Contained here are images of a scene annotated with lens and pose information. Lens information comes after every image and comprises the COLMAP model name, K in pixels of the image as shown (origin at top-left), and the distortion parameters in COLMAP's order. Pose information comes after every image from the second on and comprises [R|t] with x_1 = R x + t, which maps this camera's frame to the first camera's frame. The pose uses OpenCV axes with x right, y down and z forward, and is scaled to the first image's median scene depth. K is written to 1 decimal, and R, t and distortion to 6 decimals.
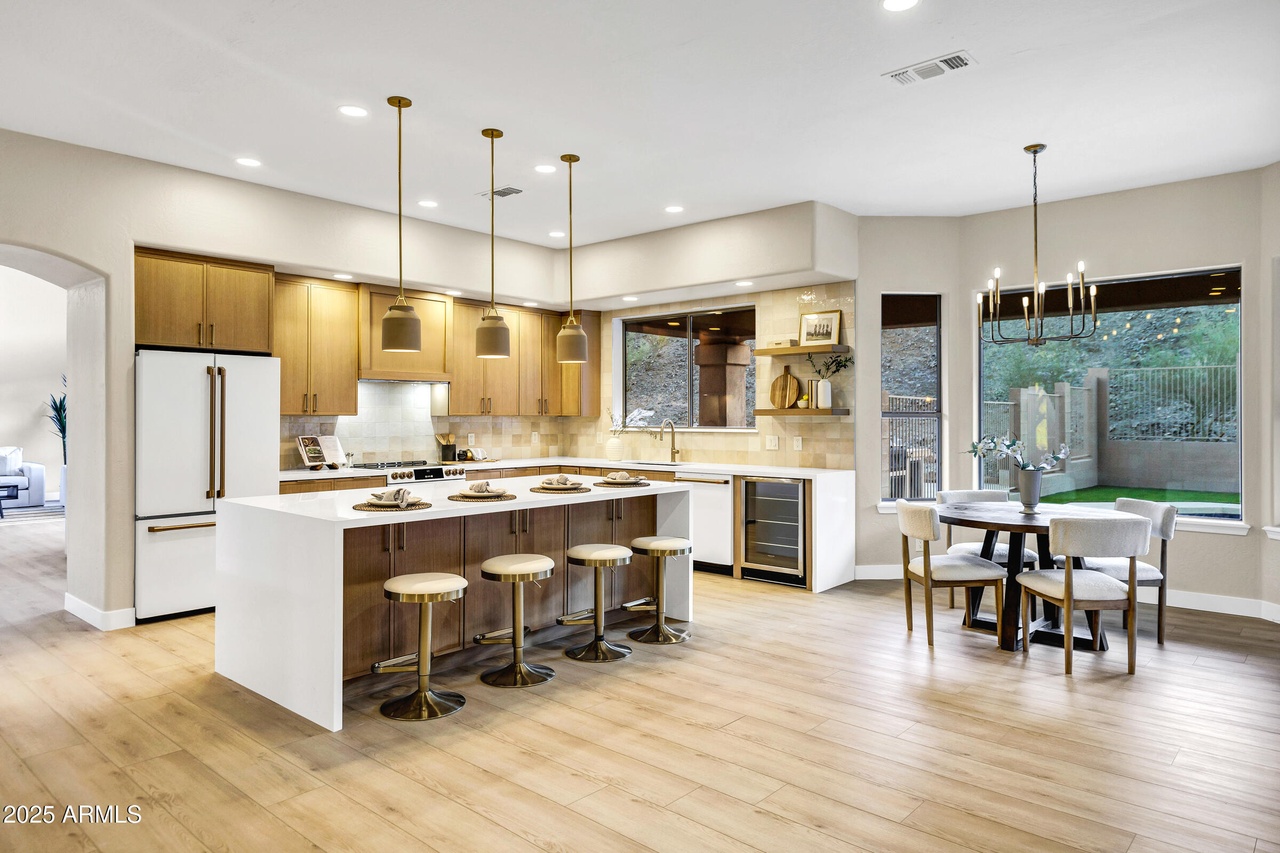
lens RADIAL K [[802.4, 0, 639.9], [0, 802.4, 420.0], [0, 0, 1]] dist [-0.000135, -0.000102]
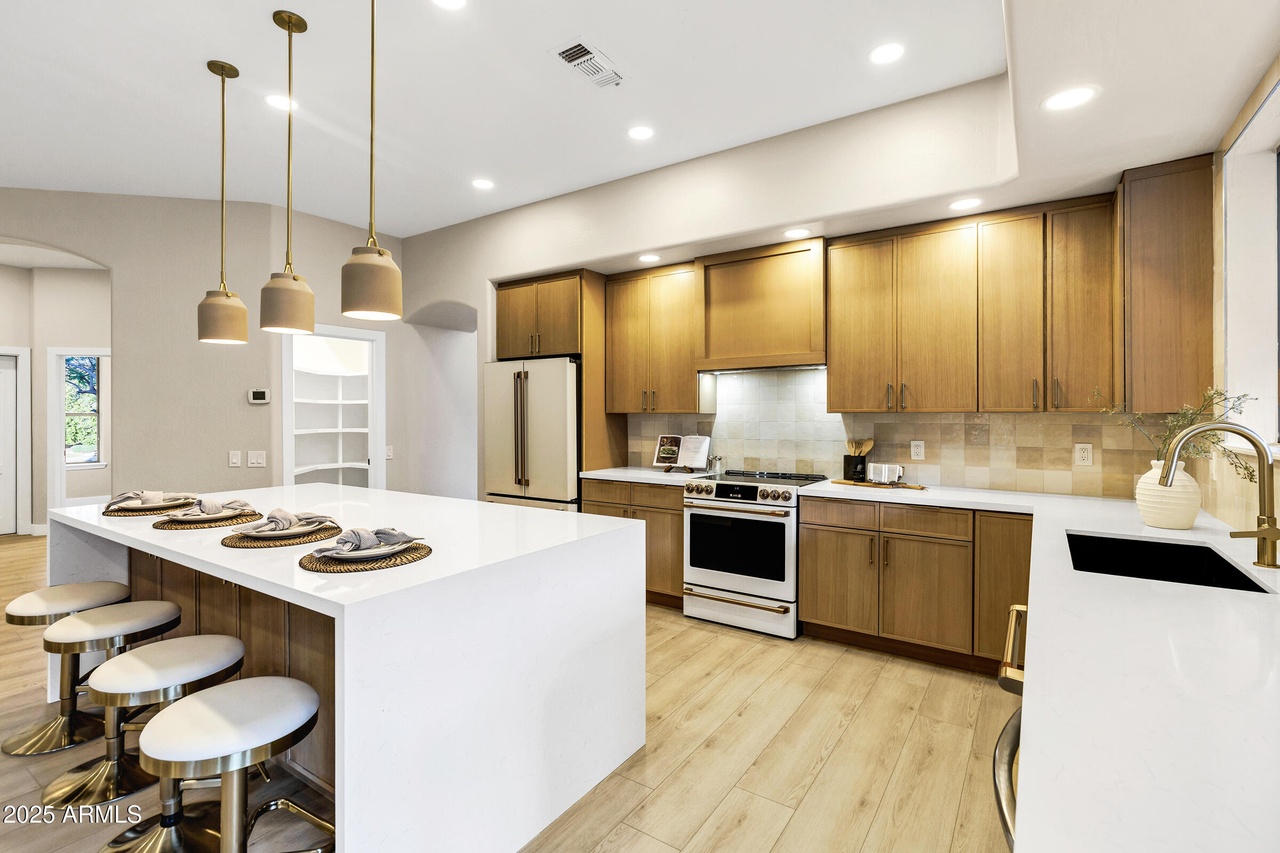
lens RADIAL K [[586.4, 0, 640.0], [0, 586.4, 420.7], [0, 0, 1]] dist [0.000729, -0.000015]
pose [[0.126769, 0.007933, -0.991901, 0.255810], [-0.003409, 0.999966, 0.007561, -0.002299], [0.991926, 0.002423, 0.126792, 0.830164]]
